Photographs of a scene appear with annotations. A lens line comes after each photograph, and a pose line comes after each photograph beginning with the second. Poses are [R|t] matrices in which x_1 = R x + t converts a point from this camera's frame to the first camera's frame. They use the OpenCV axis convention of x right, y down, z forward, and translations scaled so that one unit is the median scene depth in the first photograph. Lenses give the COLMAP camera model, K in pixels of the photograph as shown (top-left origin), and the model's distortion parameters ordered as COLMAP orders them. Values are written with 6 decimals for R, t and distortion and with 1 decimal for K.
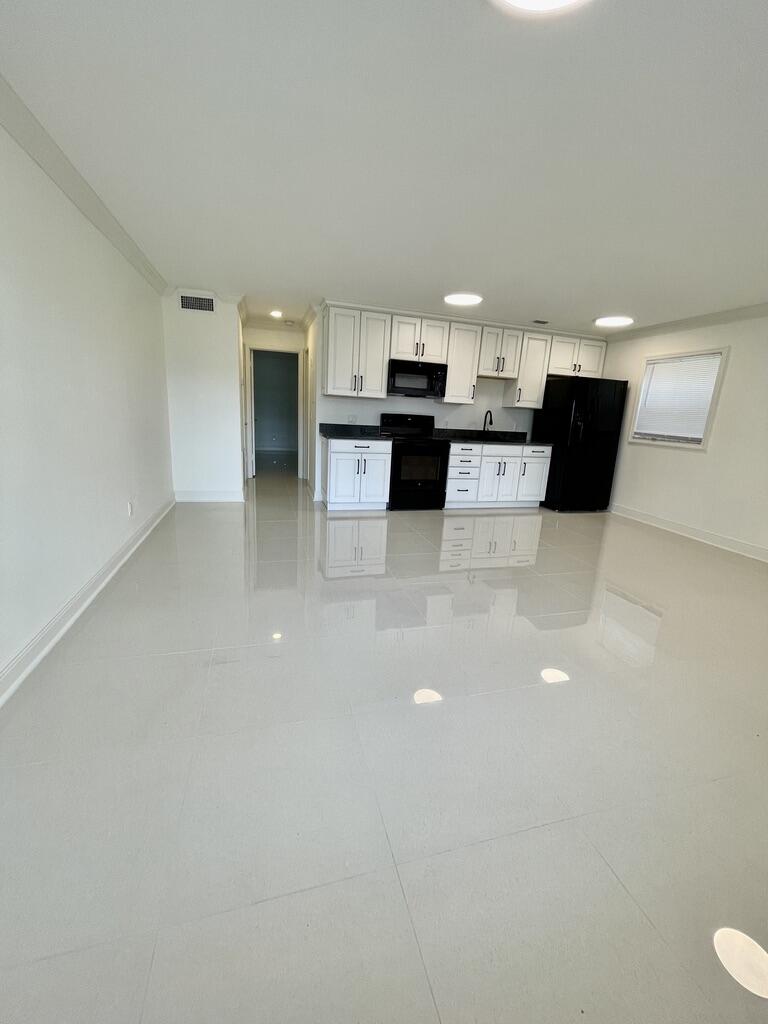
lens RADIAL K [[413.3, 0, 384.2], [0, 413.3, 507.0], [0, 0, 1]] dist [-0.002804, 0.000540]
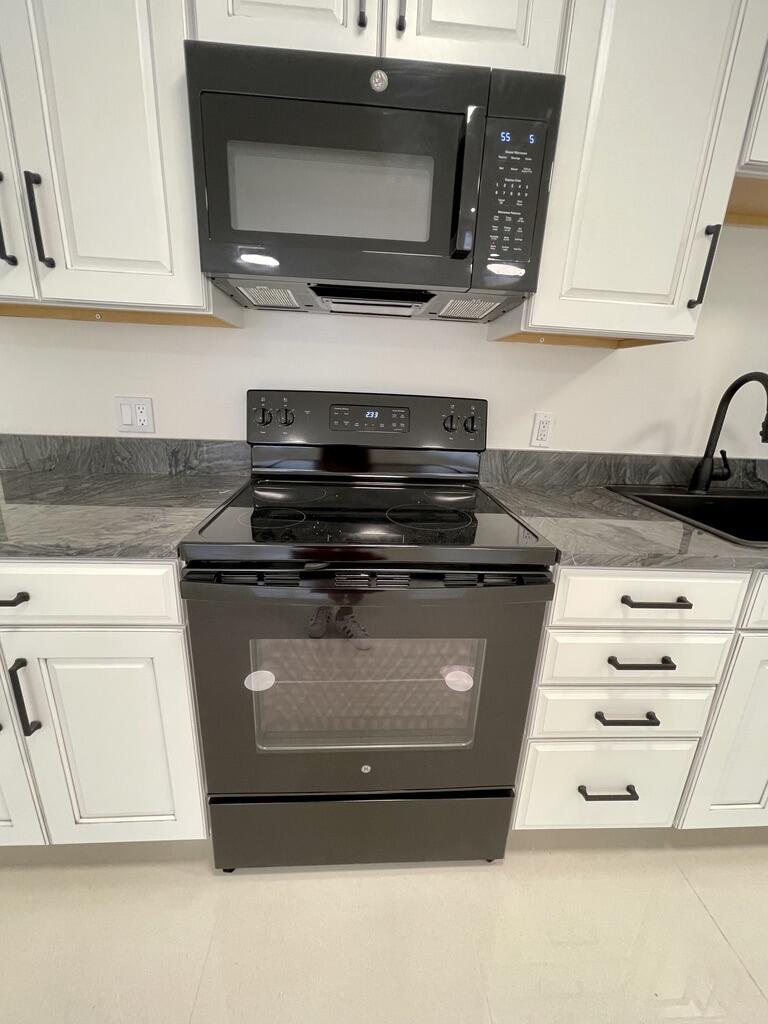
lens RADIAL K [[413.3, 0, 384.2], [0, 413.3, 507.0], [0, 0, 1]] dist [-0.002804, 0.000540]
pose [[0.977178, 0.049115, -0.206667, 0.124465], [-0.039012, 0.997849, 0.052682, -0.181691], [0.208810, -0.043418, 0.976992, 0.814375]]
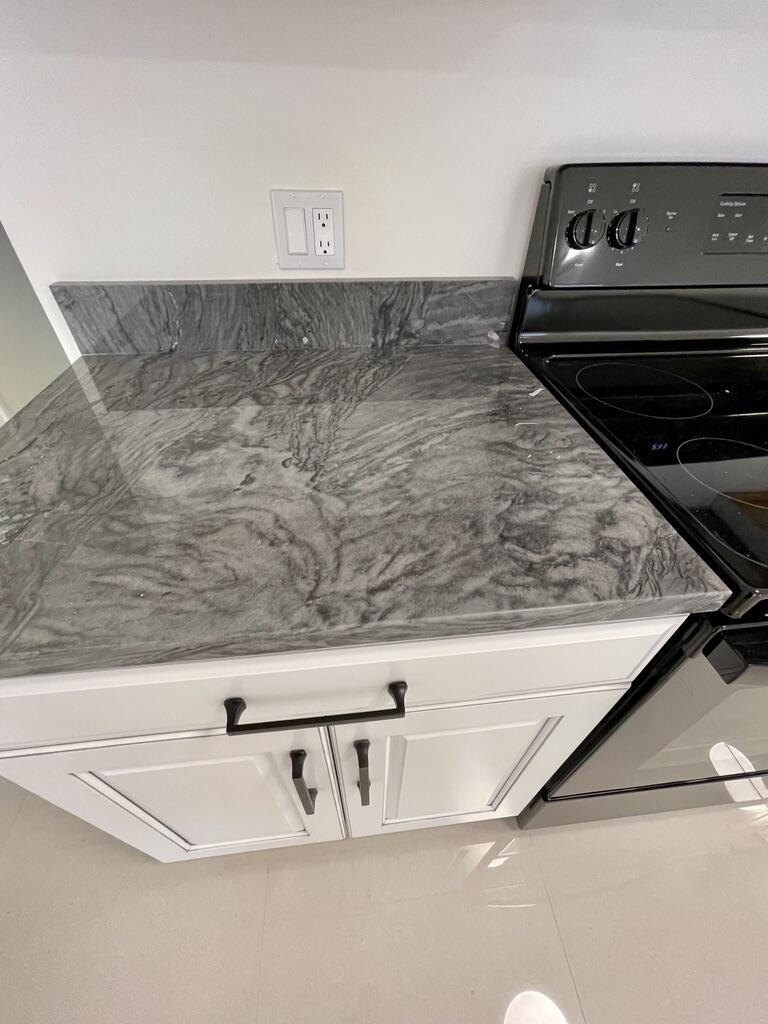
lens RADIAL K [[413.3, 0, 384.2], [0, 413.3, 507.0], [0, 0, 1]] dist [-0.002804, 0.000540]
pose [[0.985308, 0.081311, -0.150192, -0.030982], [-0.001896, 0.884552, 0.466438, -0.202658], [0.170779, -0.459300, 0.871710, 0.881619]]
